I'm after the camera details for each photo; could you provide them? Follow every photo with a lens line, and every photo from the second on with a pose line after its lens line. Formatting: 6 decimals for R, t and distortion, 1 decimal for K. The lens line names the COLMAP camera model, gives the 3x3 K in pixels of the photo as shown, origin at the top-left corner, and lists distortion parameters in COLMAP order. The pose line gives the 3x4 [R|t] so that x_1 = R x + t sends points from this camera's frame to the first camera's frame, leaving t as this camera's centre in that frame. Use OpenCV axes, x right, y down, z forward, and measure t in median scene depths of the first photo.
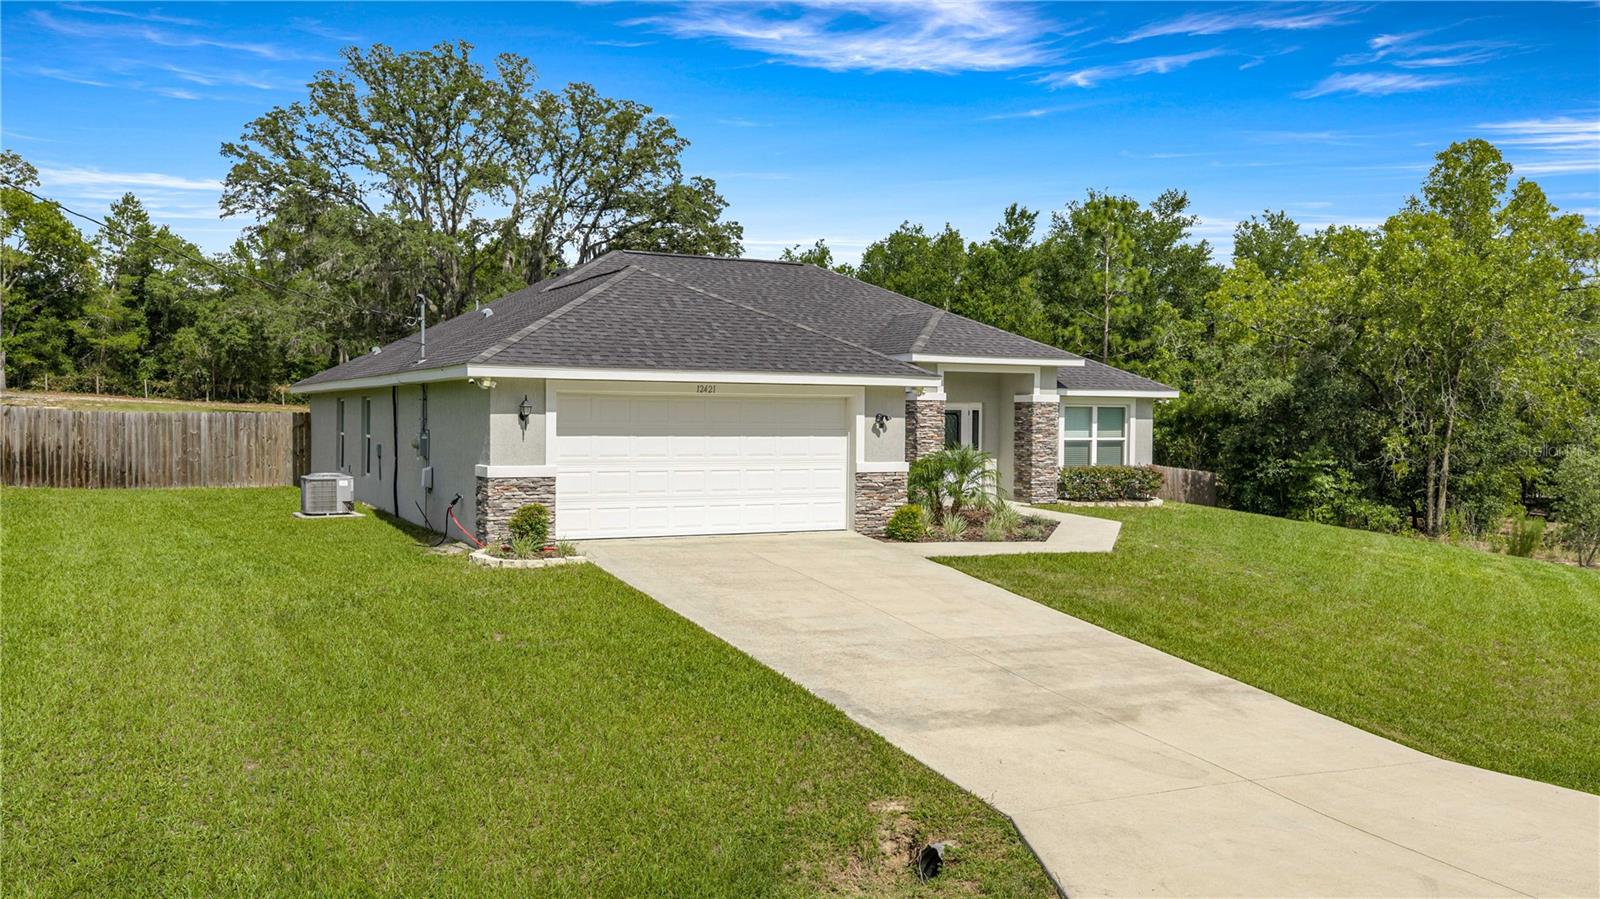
lens RADIAL K [[1330.5, 0, 806.6], [0, 1330.5, 445.0], [0, 0, 1]] dist [0.009891, -0.021021]
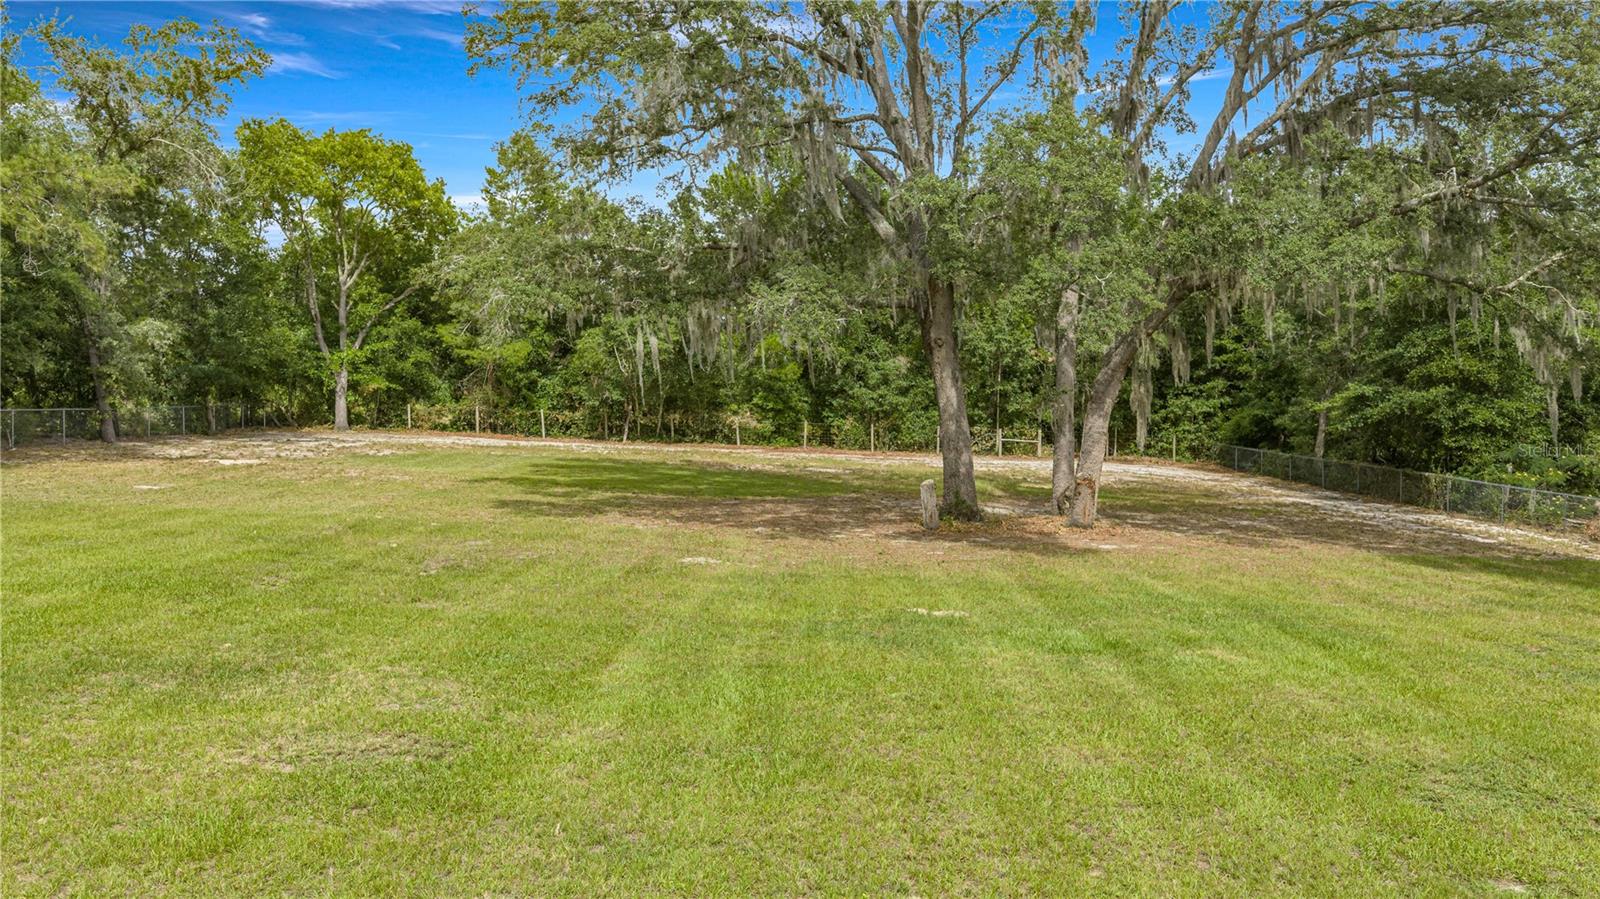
lens RADIAL K [[1330.5, 0, 806.6], [0, 1330.5, 445.0], [0, 0, 1]] dist [0.009891, -0.021021]
pose [[0.895573, -0.007786, -0.444847, -0.269990], [-0.000987, 0.999810, -0.019486, -0.059483], [0.444914, 0.017890, 0.895395, 1.470193]]
